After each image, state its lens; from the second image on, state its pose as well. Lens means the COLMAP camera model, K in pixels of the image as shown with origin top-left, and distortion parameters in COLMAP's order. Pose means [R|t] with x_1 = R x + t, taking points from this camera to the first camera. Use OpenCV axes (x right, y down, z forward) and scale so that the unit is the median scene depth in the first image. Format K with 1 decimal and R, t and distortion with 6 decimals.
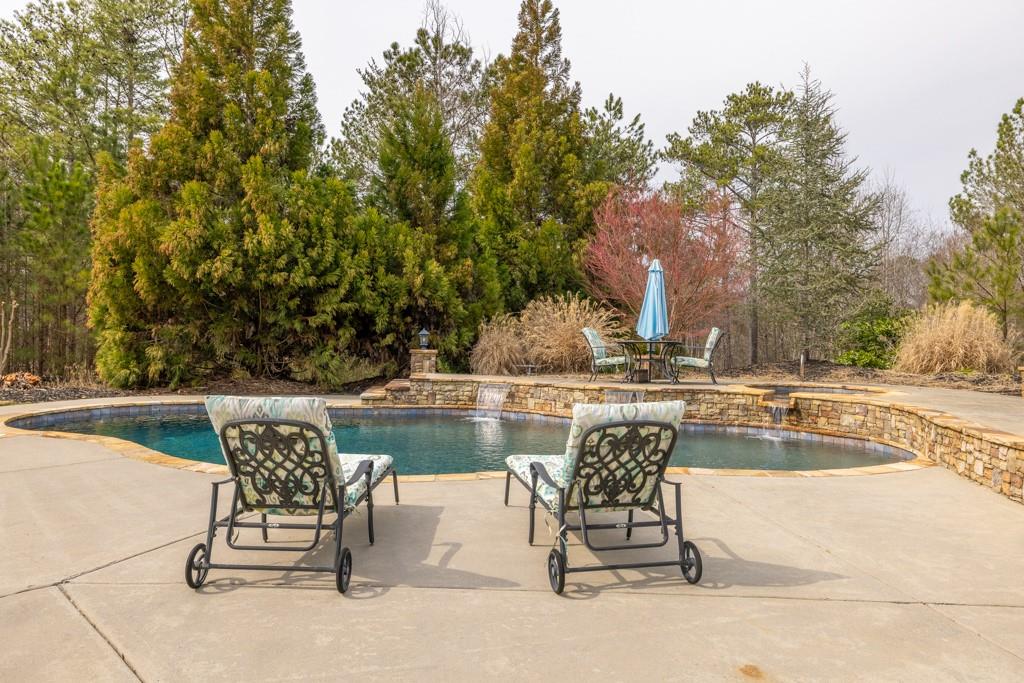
lens RADIAL K [[668.0, 0, 540.2], [0, 668.0, 328.6], [0, 0, 1]] dist [0.001894, 0.001268]
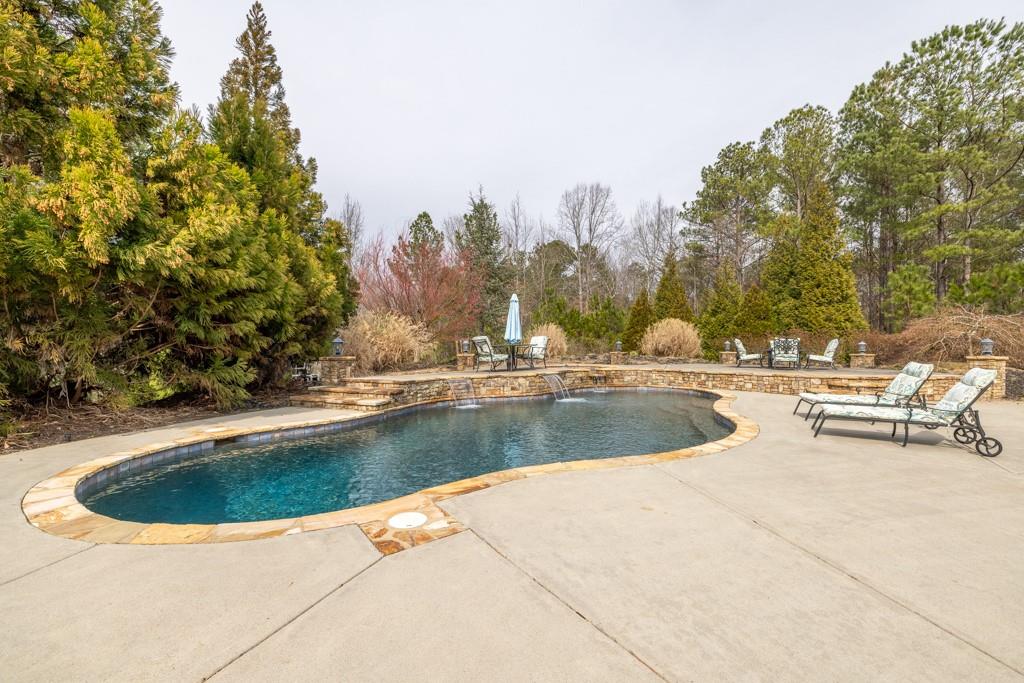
lens RADIAL K [[423.0, 0, 522.3], [0, 423.0, 350.7], [0, 0, 1]] dist [-0.000464, 0.000839]
pose [[0.512591, -0.032557, 0.858015, -0.664848], [0.000941, 0.999302, 0.037356, -0.004015], [-0.858632, -0.018341, 0.512264, 0.440067]]
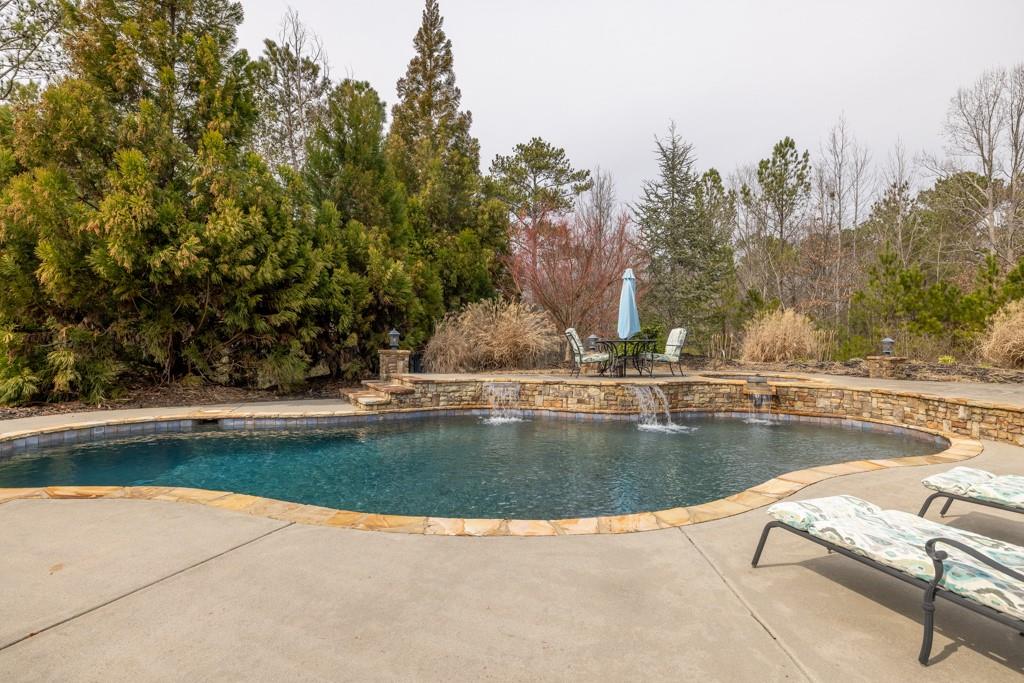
lens RADIAL K [[526.7, 0, 522.5], [0, 526.7, 334.5], [0, 0, 1]] dist [-0.003596, -0.002520]
pose [[0.928790, -0.004858, 0.370574, -0.314614], [-0.000505, 0.999897, 0.014375, -0.003012], [-0.370606, -0.013538, 0.928692, 0.223500]]
